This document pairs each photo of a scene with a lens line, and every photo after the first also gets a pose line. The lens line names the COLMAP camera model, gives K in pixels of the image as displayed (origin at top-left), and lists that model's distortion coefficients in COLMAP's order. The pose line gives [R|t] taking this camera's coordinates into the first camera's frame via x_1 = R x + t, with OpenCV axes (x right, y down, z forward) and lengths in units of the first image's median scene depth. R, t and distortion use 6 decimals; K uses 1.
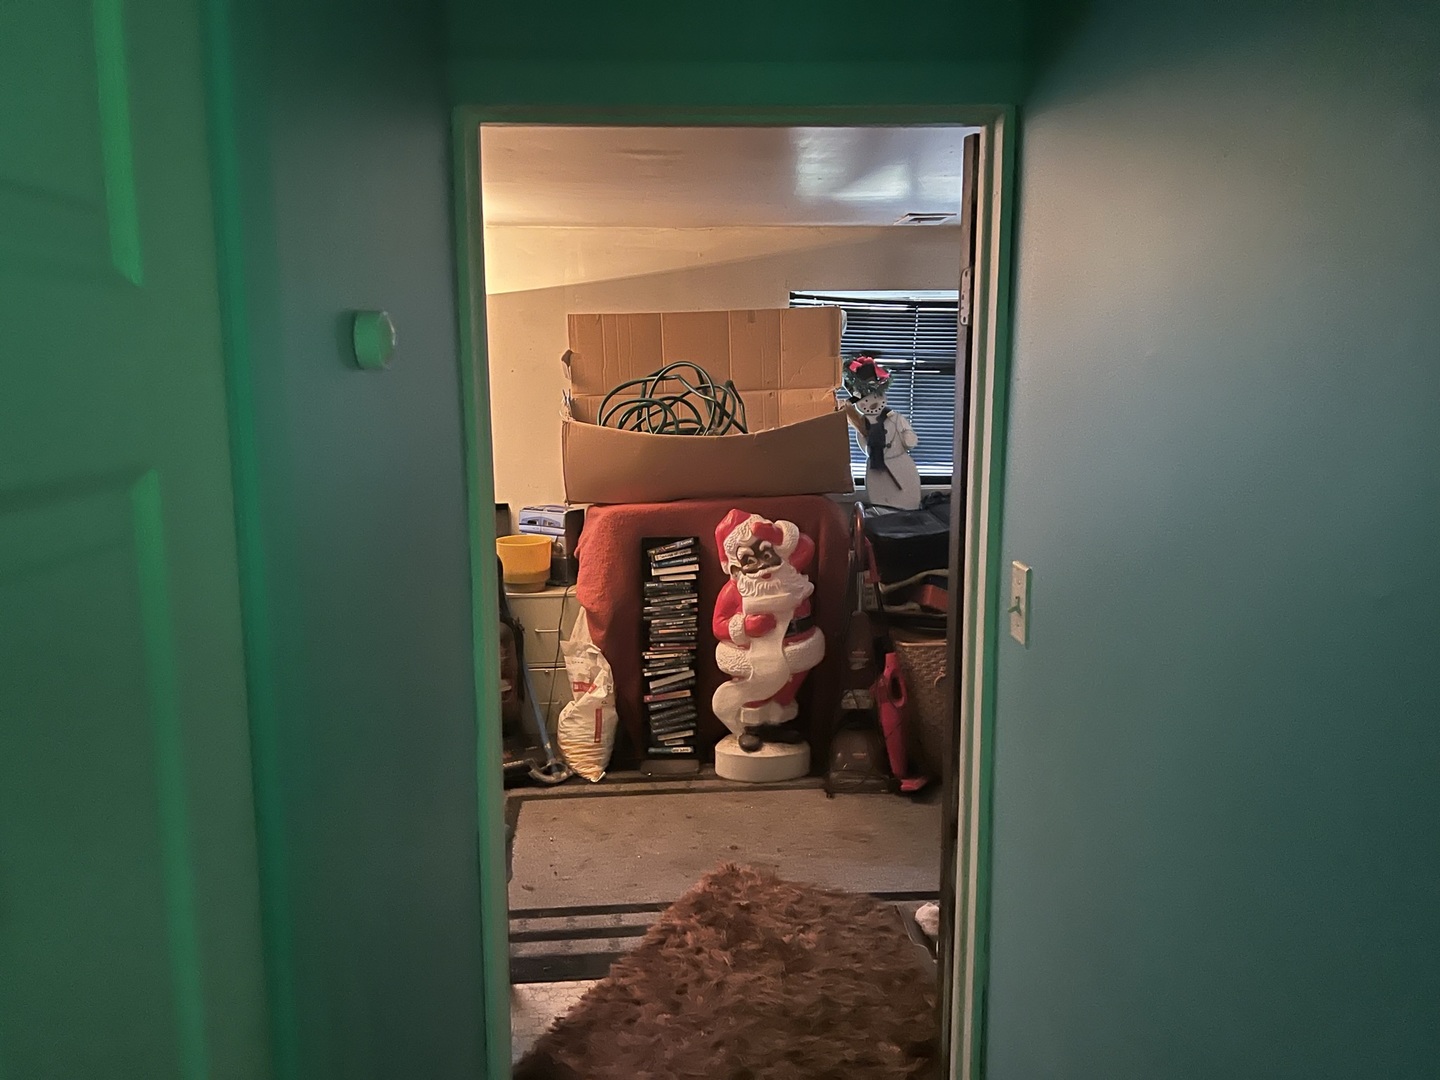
lens RADIAL K [[1090.7, 0, 726.5], [0, 1090.7, 543.2], [0, 0, 1]] dist [0.044831, -0.043794]
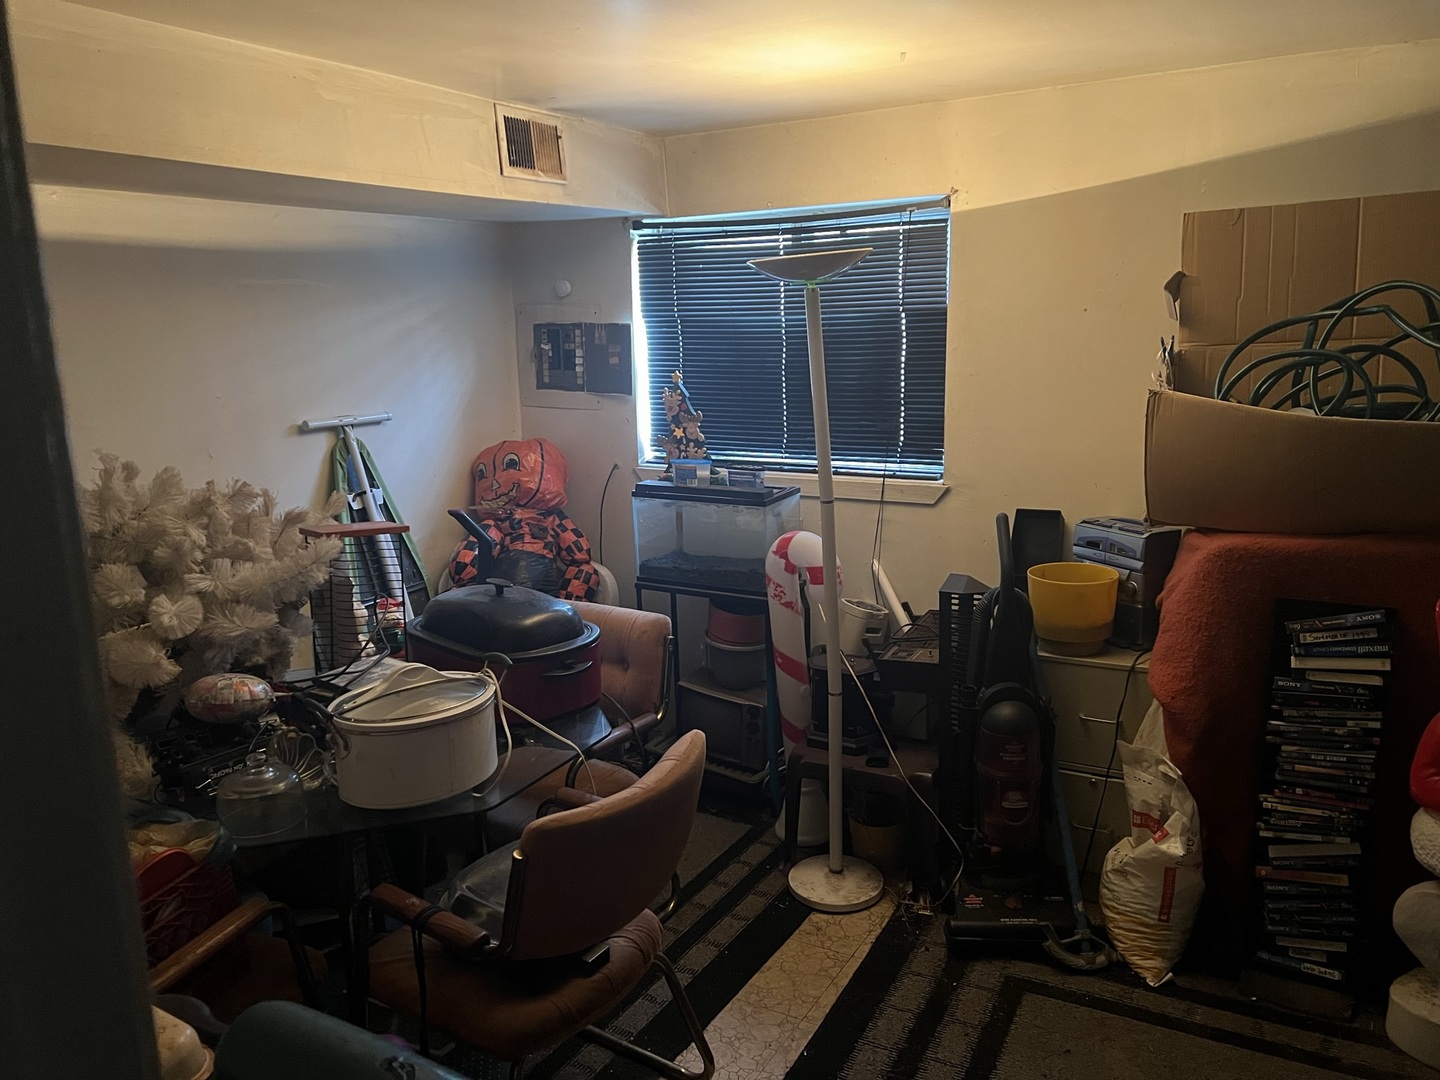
lens RADIAL K [[1090.7, 0, 697.4], [0, 1090.7, 562.0], [0, 0, 1]] dist [0.044831, -0.043794]
pose [[0.831851, 0.092063, -0.547310, -0.016326], [-0.055440, 0.994997, 0.083105, -0.053560], [0.552223, -0.038788, 0.832793, 0.348769]]
